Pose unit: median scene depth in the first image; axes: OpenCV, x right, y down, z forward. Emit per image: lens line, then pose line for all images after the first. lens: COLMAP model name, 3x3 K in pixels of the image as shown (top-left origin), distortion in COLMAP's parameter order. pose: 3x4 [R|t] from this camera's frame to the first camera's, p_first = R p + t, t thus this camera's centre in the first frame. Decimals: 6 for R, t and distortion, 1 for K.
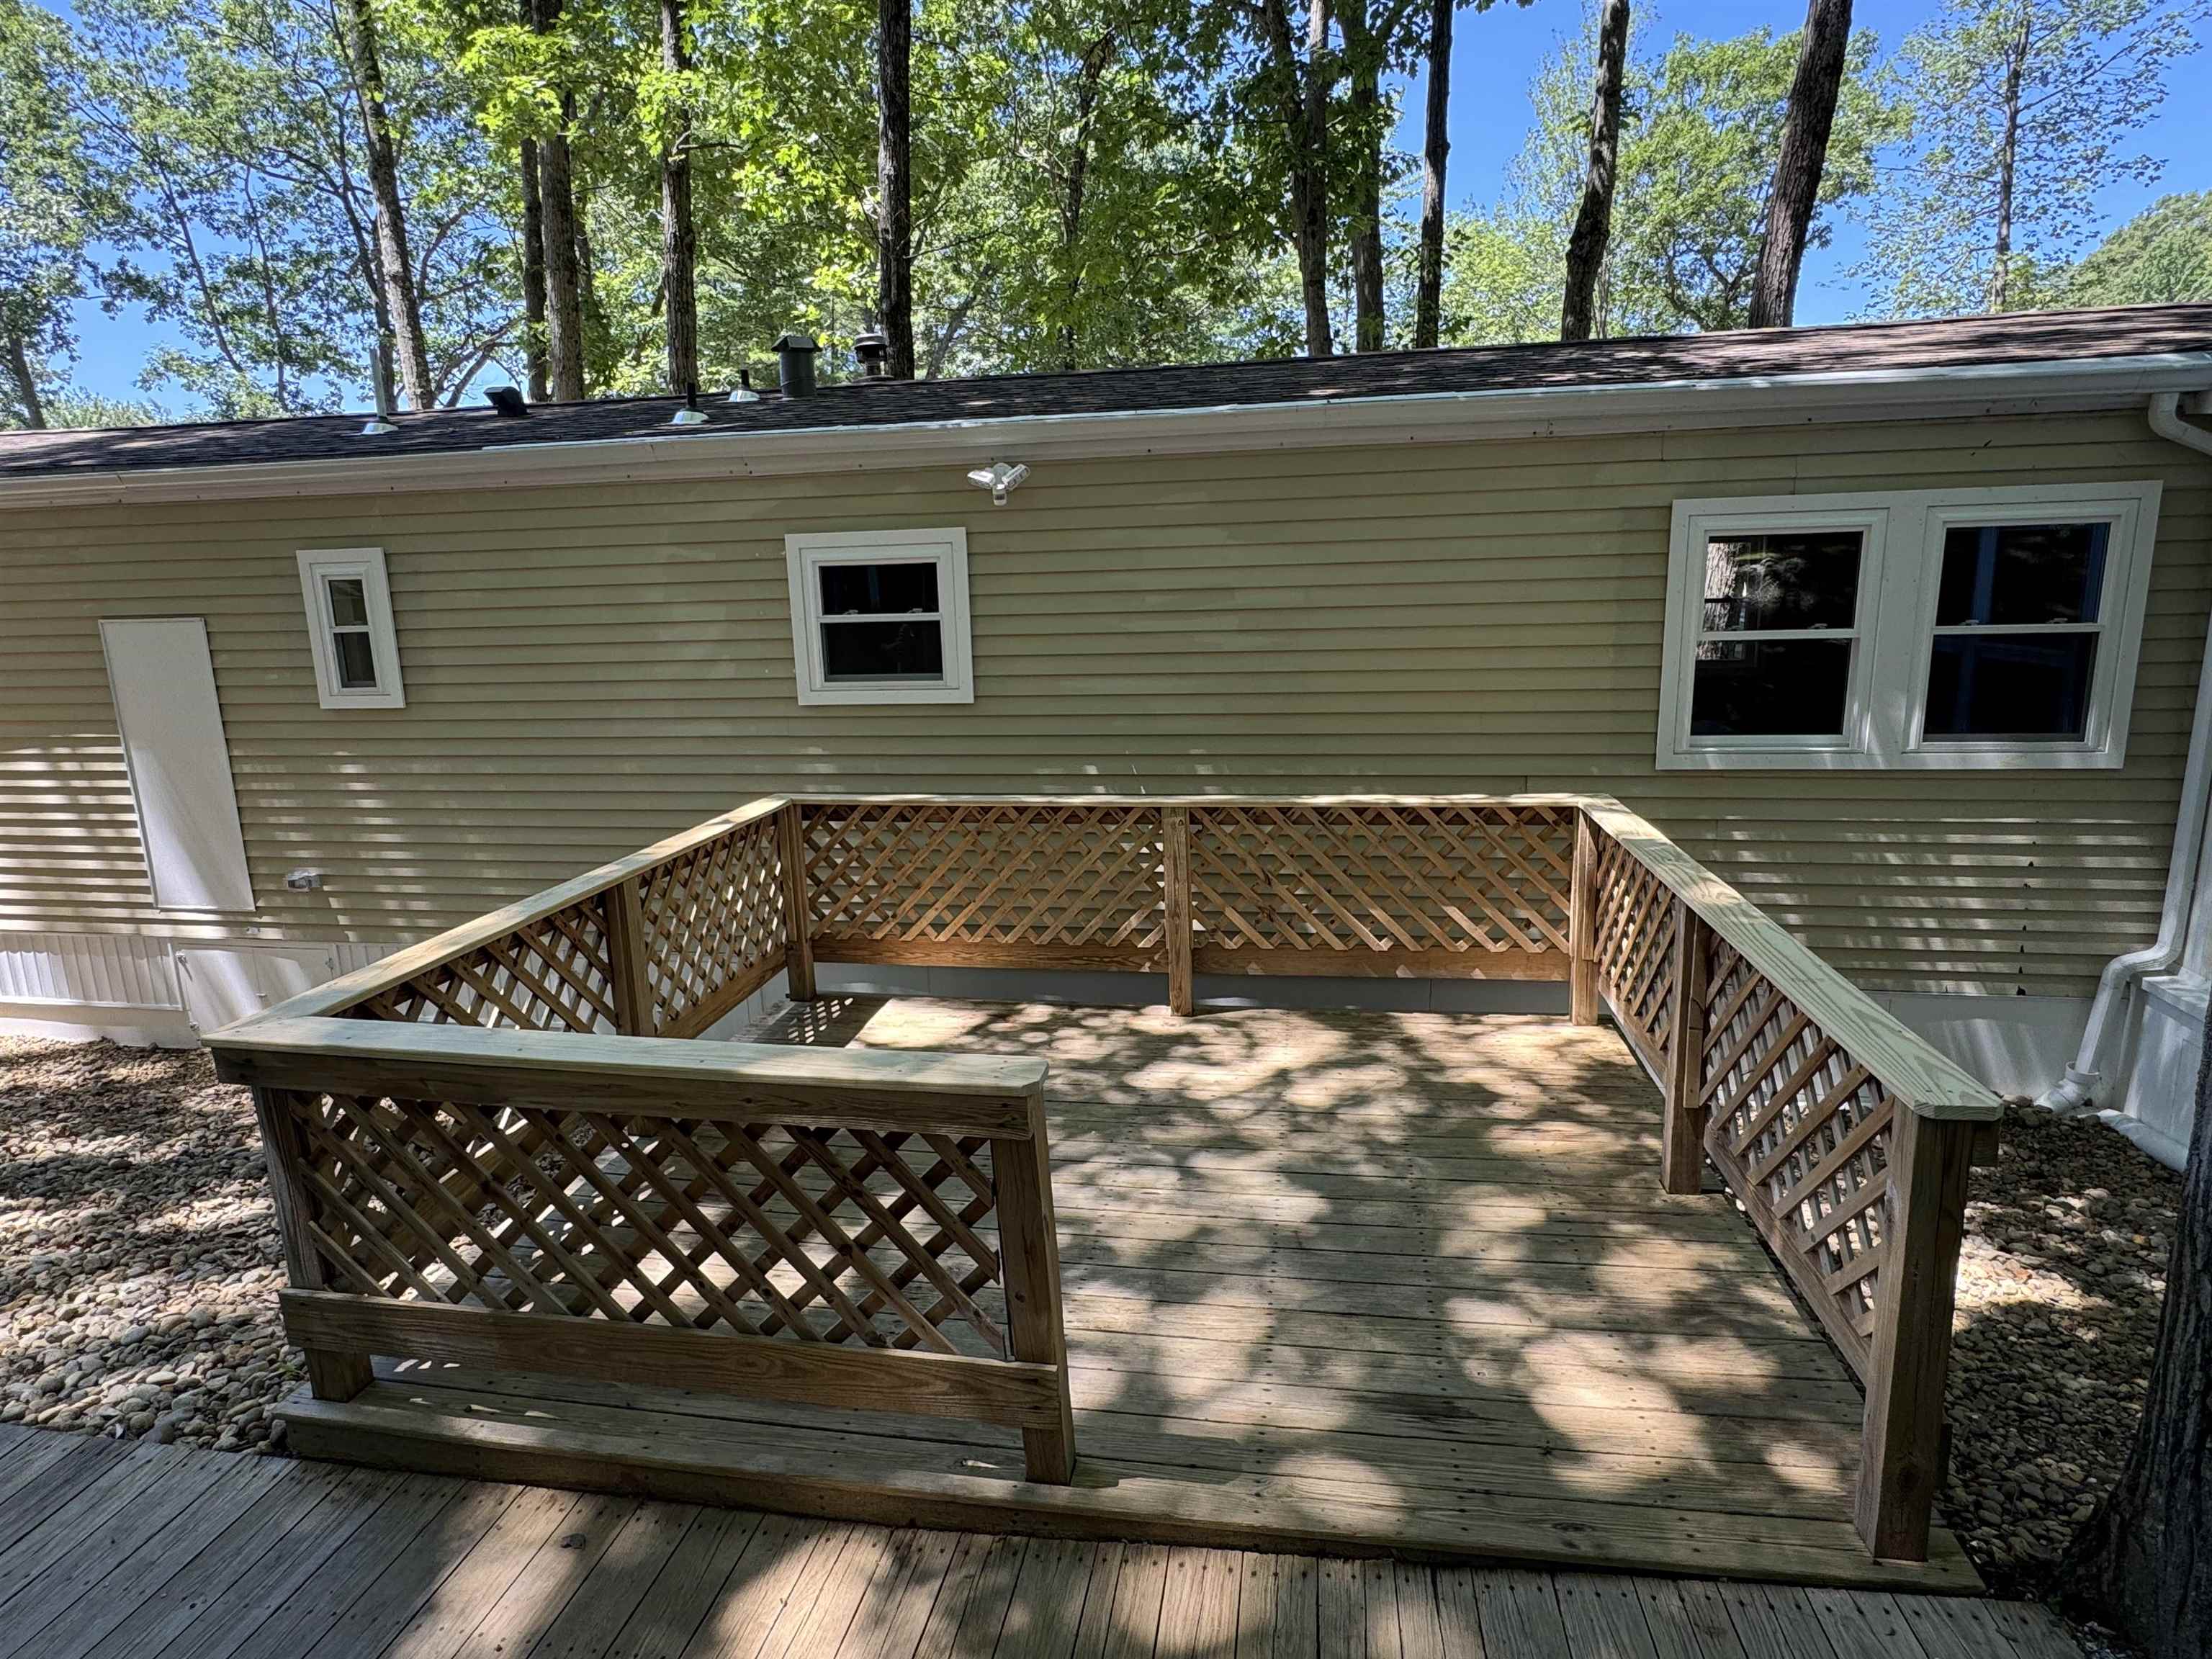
lens RADIAL K [[1230.0, 0, 1110.2], [0, 1230.0, 818.0], [0, 0, 1]] dist [-0.007518, 0.003322]
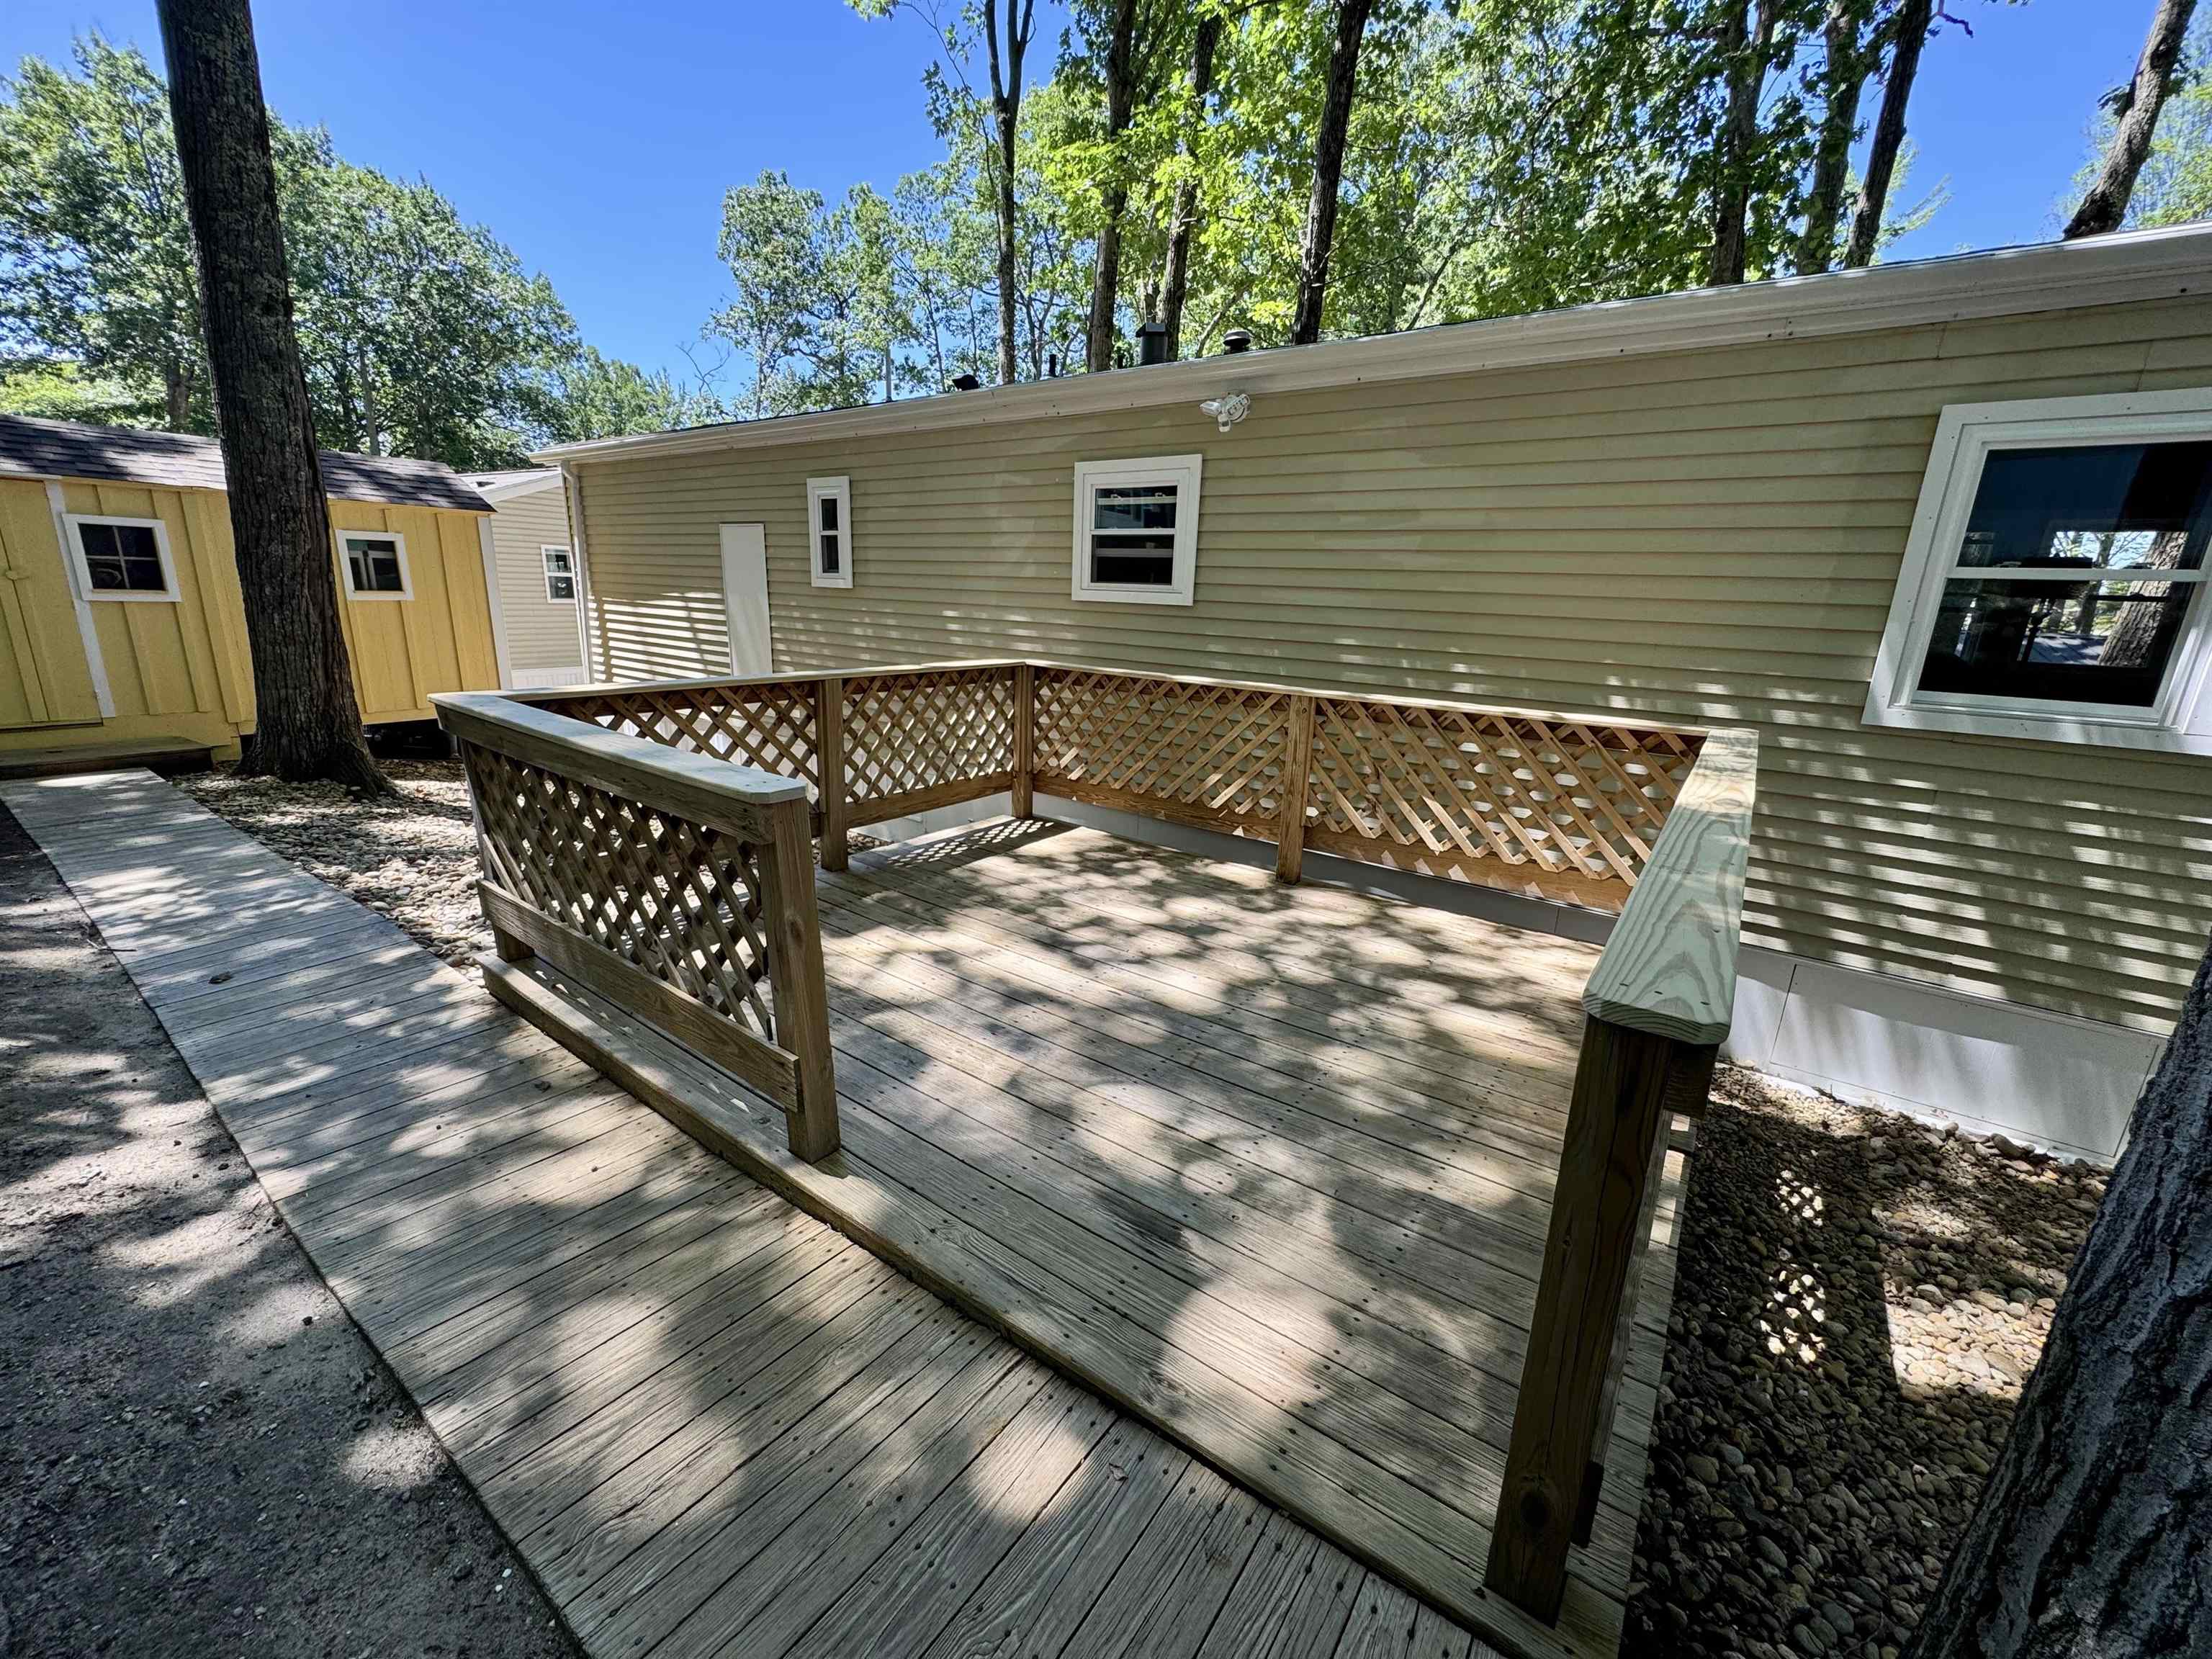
lens RADIAL K [[888.0, 0, 1111.1], [0, 888.0, 829.8], [0, 0, 1]] dist [-0.002396, 0.000232]
pose [[0.892133, 0.174535, -0.416696, 0.221747], [-0.146167, 0.984261, 0.099324, 0.048805], [0.427473, -0.027703, 0.903604, 0.165197]]
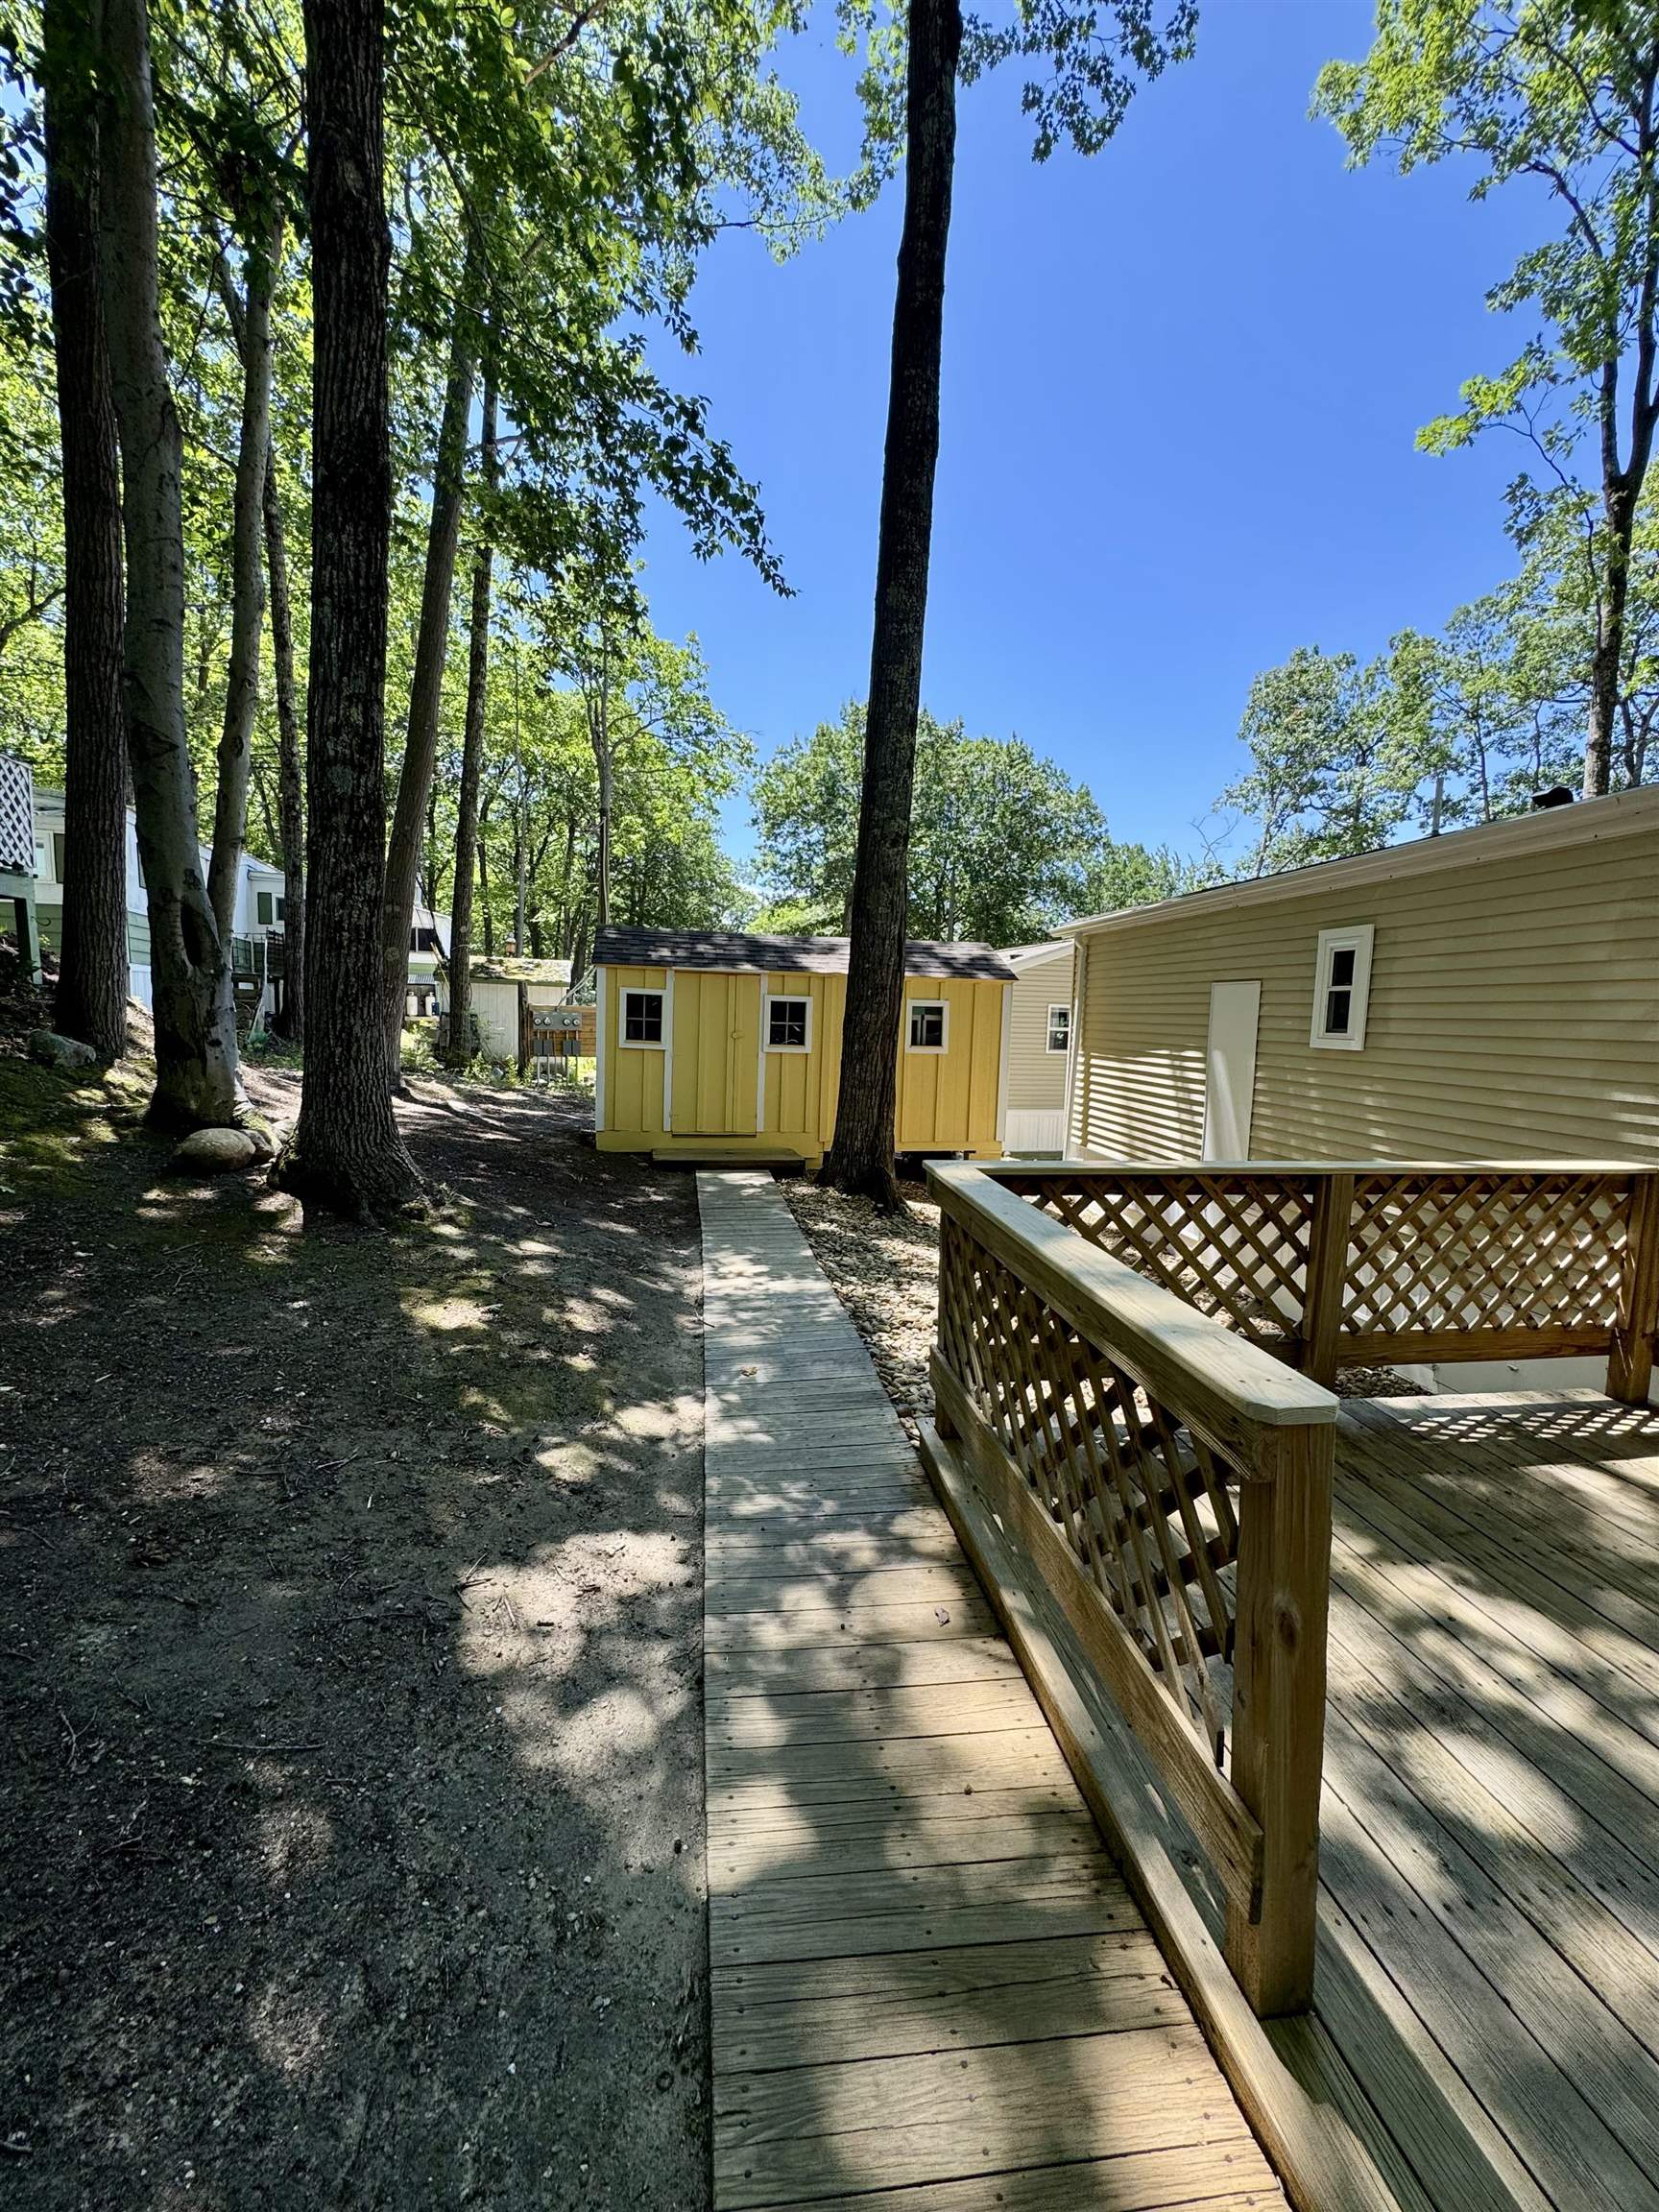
lens RADIAL K [[888.0, 0, 825.9], [0, 888.0, 1100.1], [0, 0, 1]] dist [-0.002396, 0.000232]
pose [[0.304135, 0.128017, -0.943988, 0.130827], [-0.220172, 0.973546, 0.061090, 0.026286], [0.926837, 0.189260, 0.324275, 0.223150]]
